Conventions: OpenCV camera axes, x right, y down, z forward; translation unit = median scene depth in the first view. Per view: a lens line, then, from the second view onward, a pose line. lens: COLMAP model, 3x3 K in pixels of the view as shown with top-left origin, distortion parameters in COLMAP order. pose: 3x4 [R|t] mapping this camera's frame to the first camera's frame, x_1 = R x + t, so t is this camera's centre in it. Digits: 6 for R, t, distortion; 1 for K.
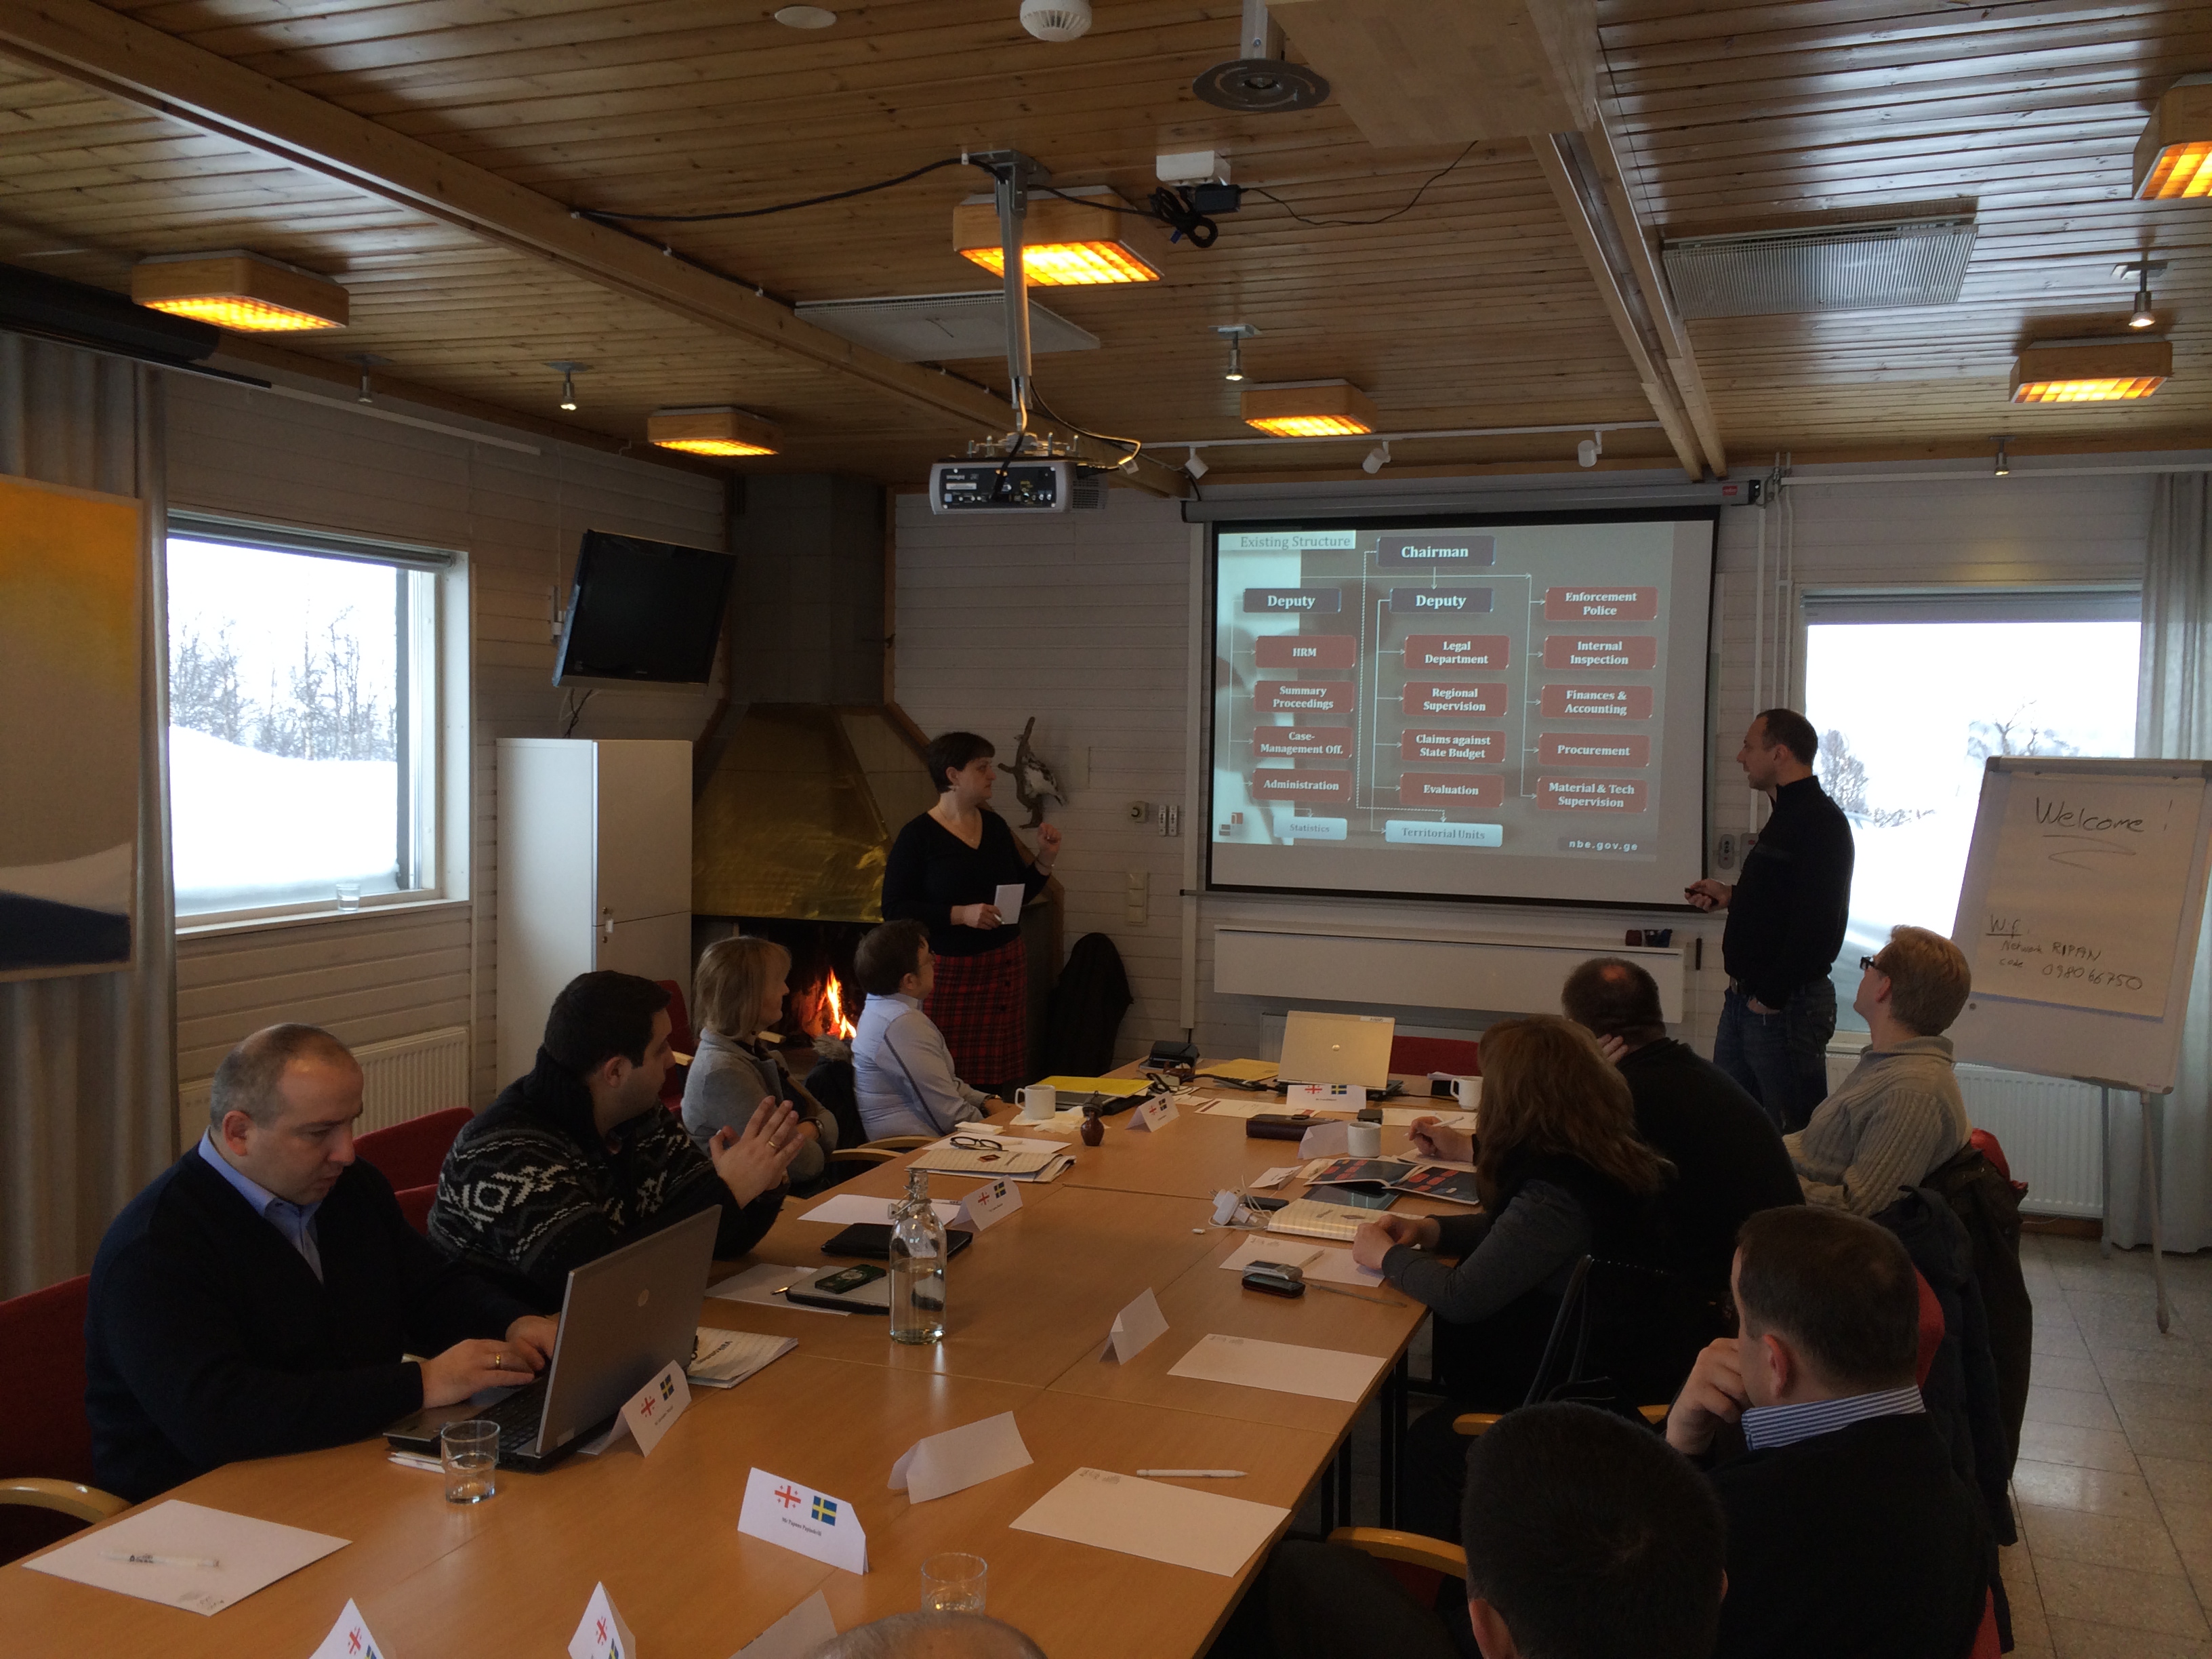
lens RADIAL K [[1861.8, 0, 1073.7], [0, 1861.8, 829.8], [0, 0, 1]] dist [0.089861, -0.110577]
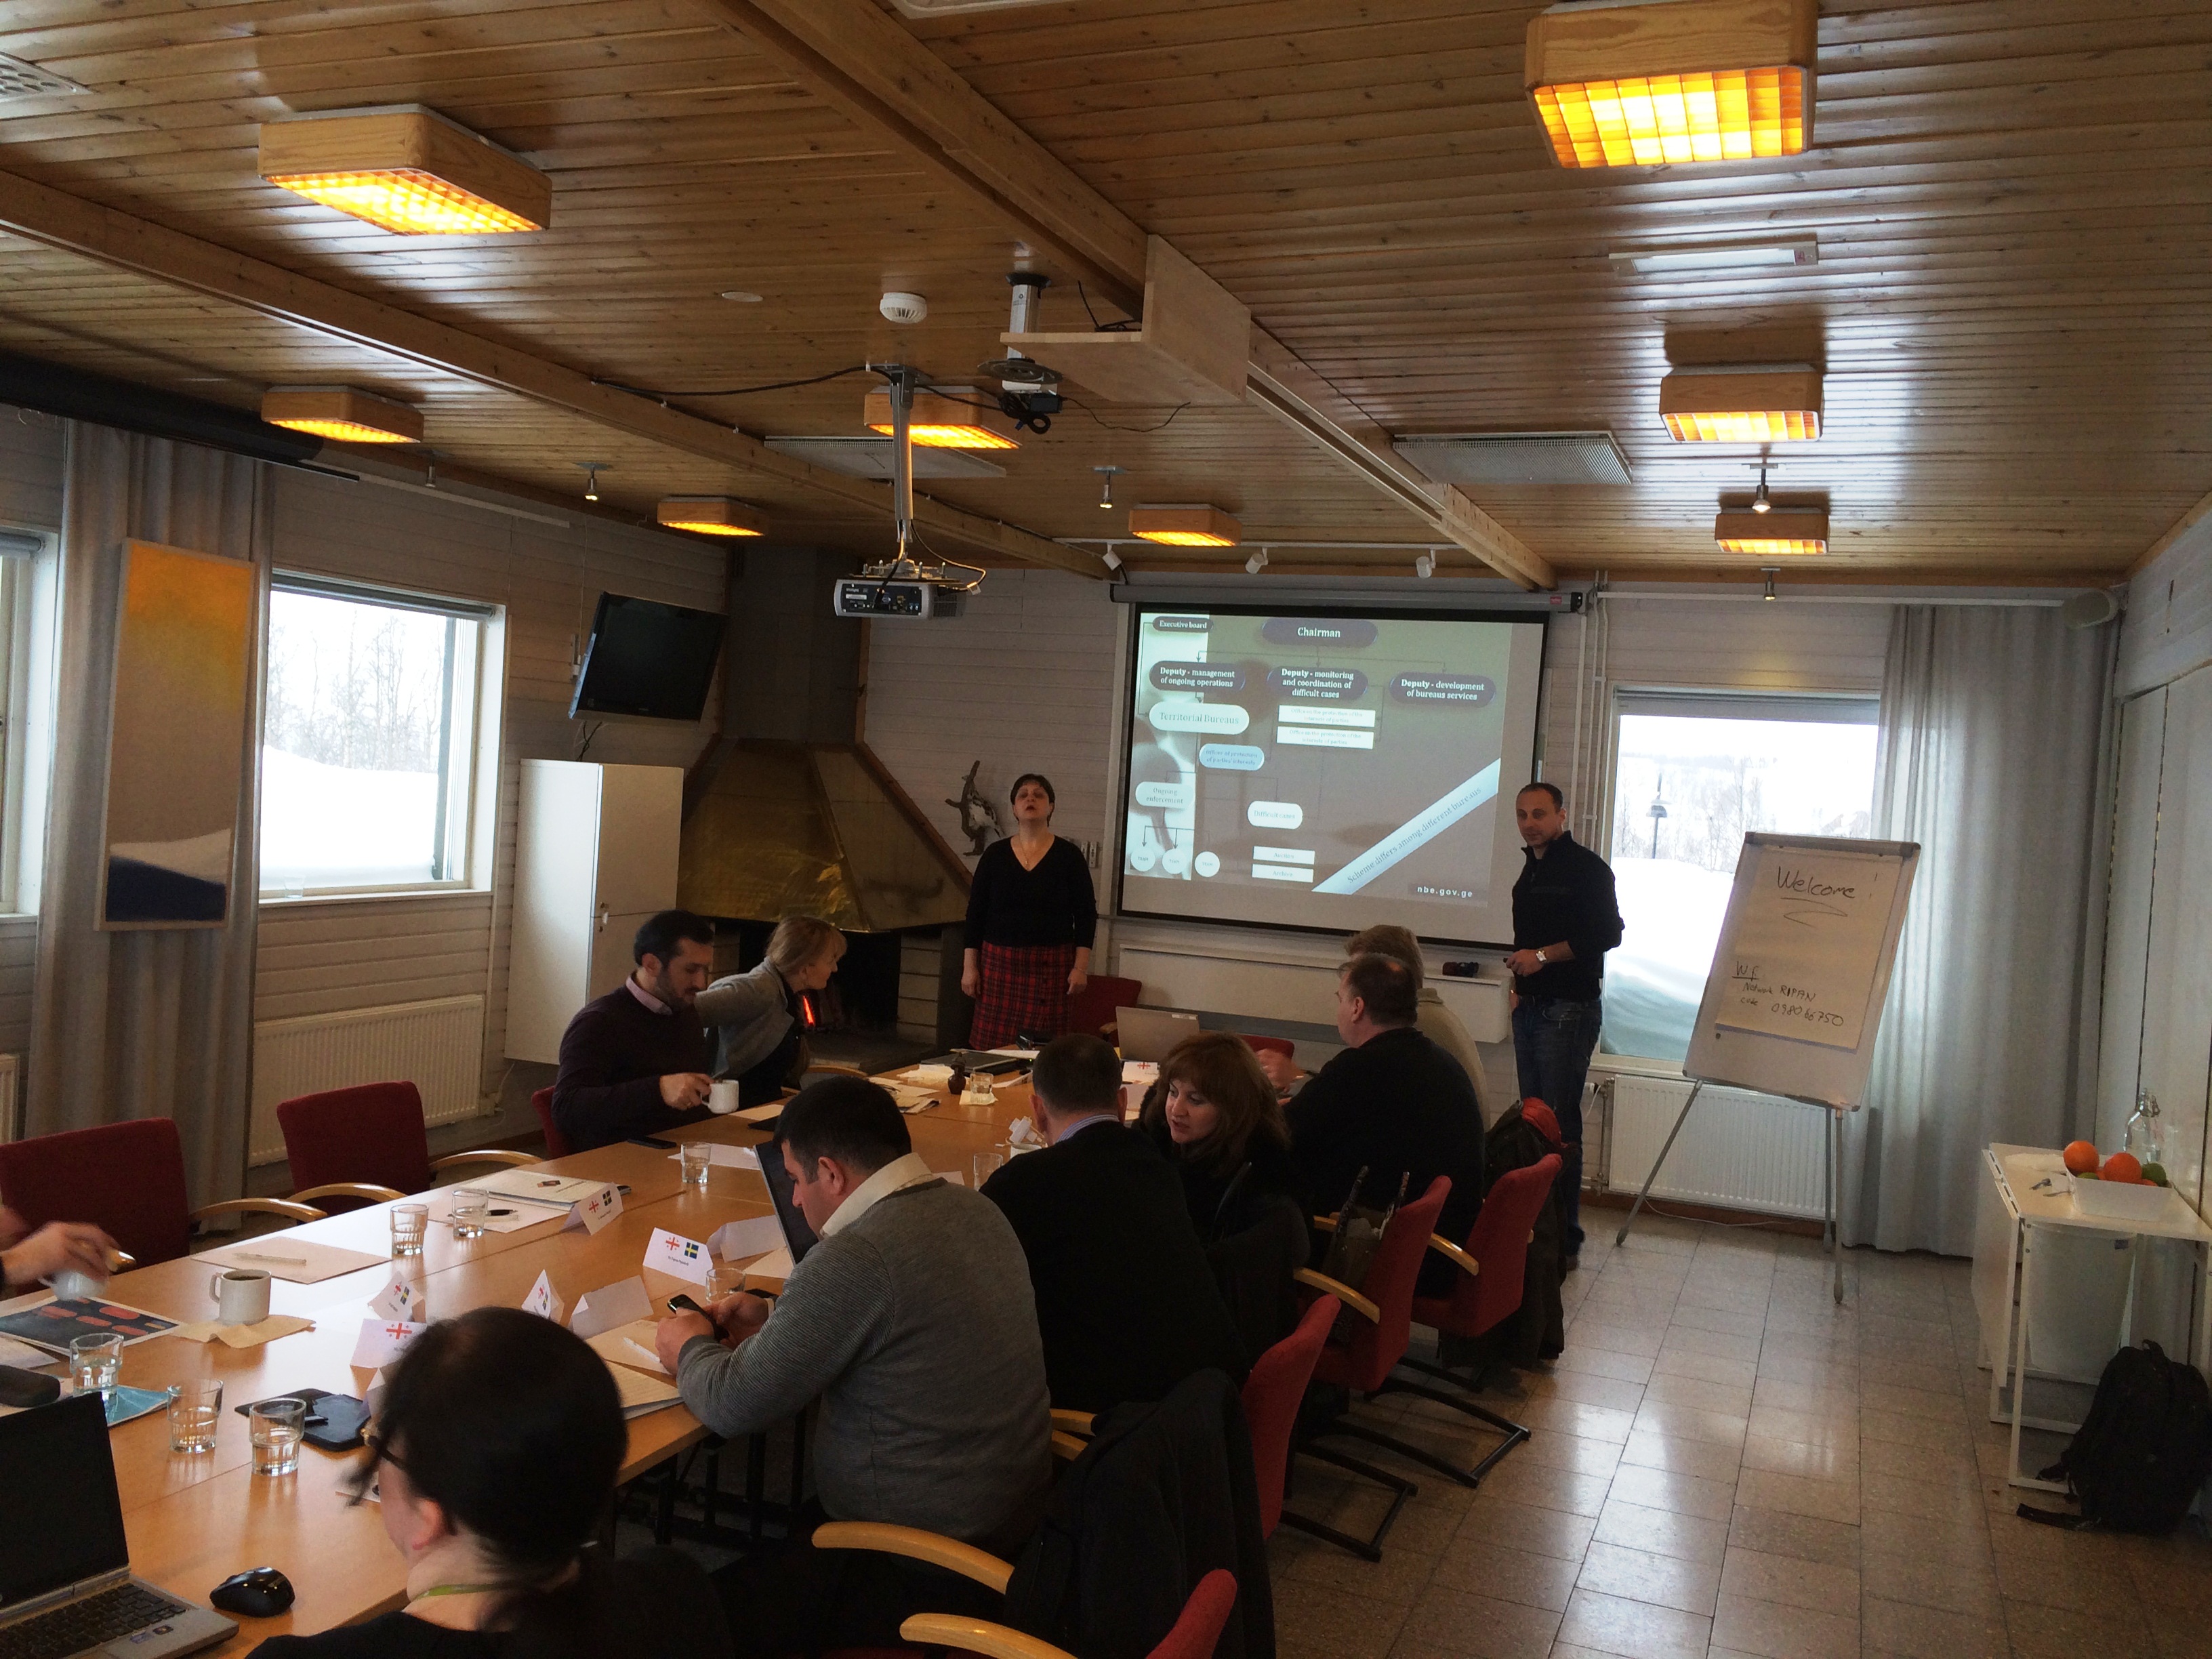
lens RADIAL K [[1861.8, 0, 1073.7], [0, 1861.8, 829.8], [0, 0, 1]] dist [0.089861, -0.110577]
pose [[0.998804, 0.046527, -0.015005, 0.070526], [-0.046846, 0.998668, -0.021633, 0.006467], [0.013979, 0.022310, 0.999653, -0.208356]]
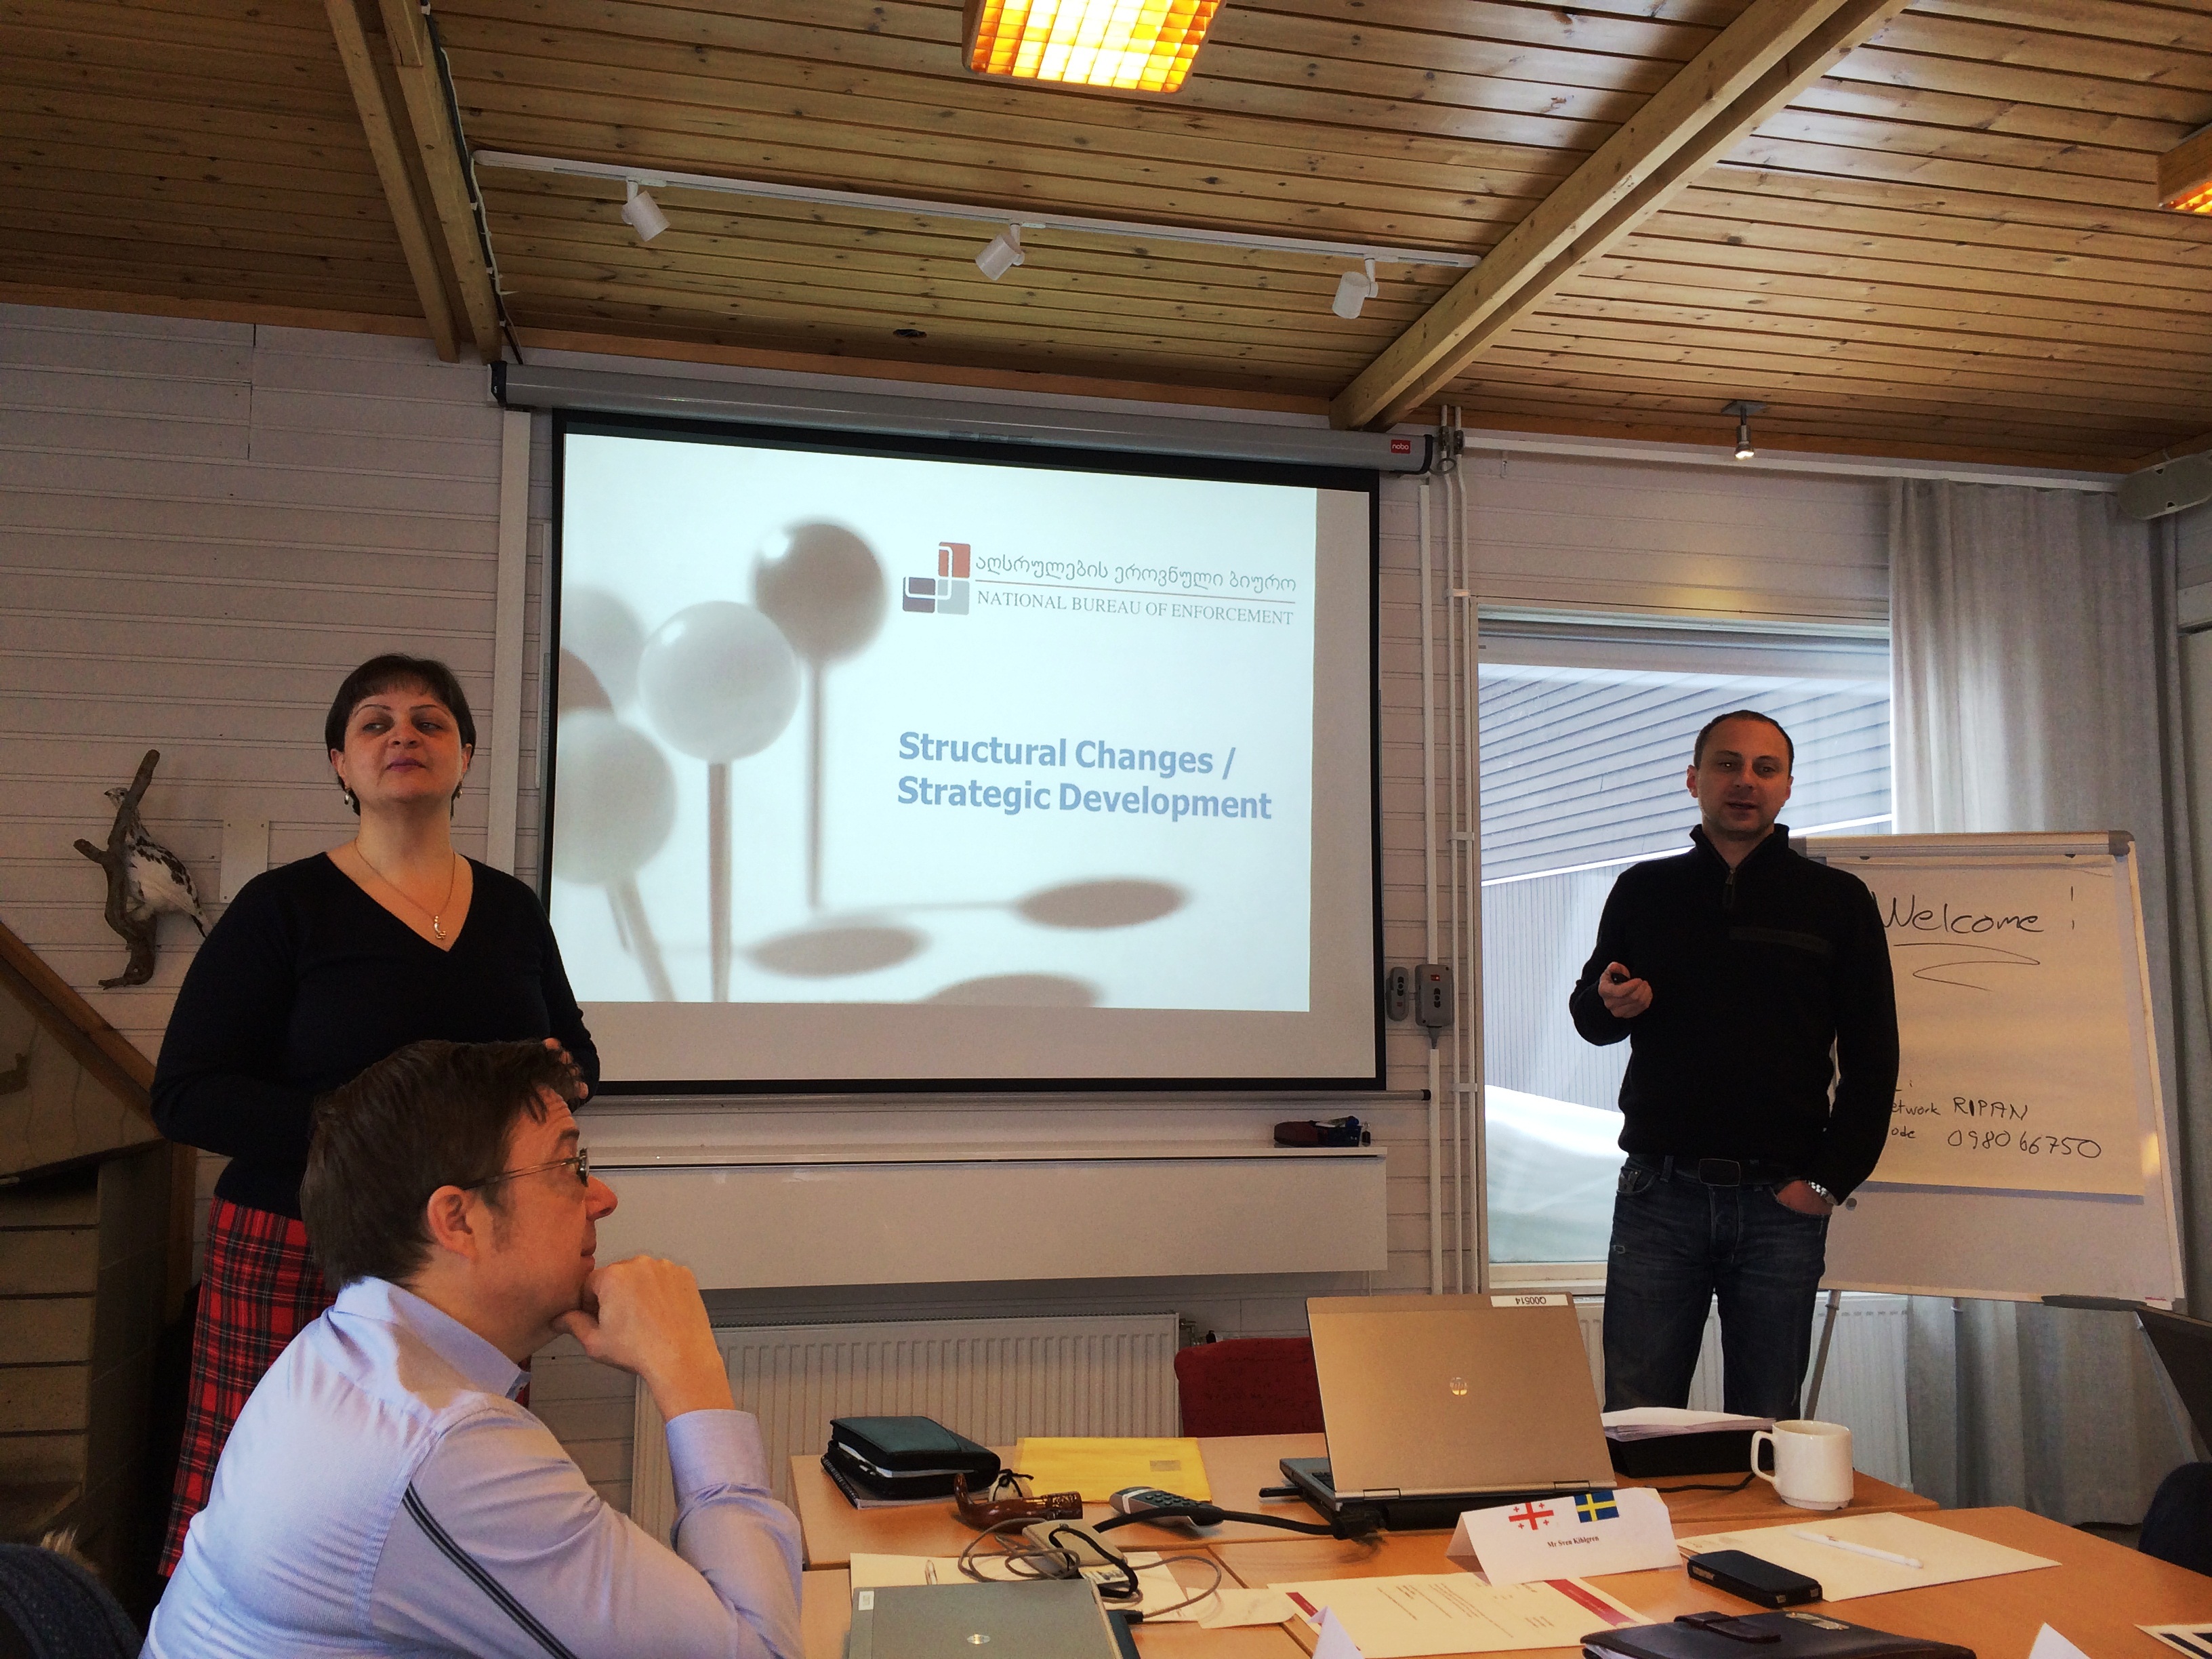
lens RADIAL K [[1861.8, 0, 1073.7], [0, 1861.8, 829.8], [0, 0, 1]] dist [0.089861, -0.110577]
pose [[0.830690, 0.044884, 0.554923, -0.116414], [0.034095, 0.990773, -0.131175, 0.039888], [-0.555690, 0.127886, 0.821495, 0.567893]]
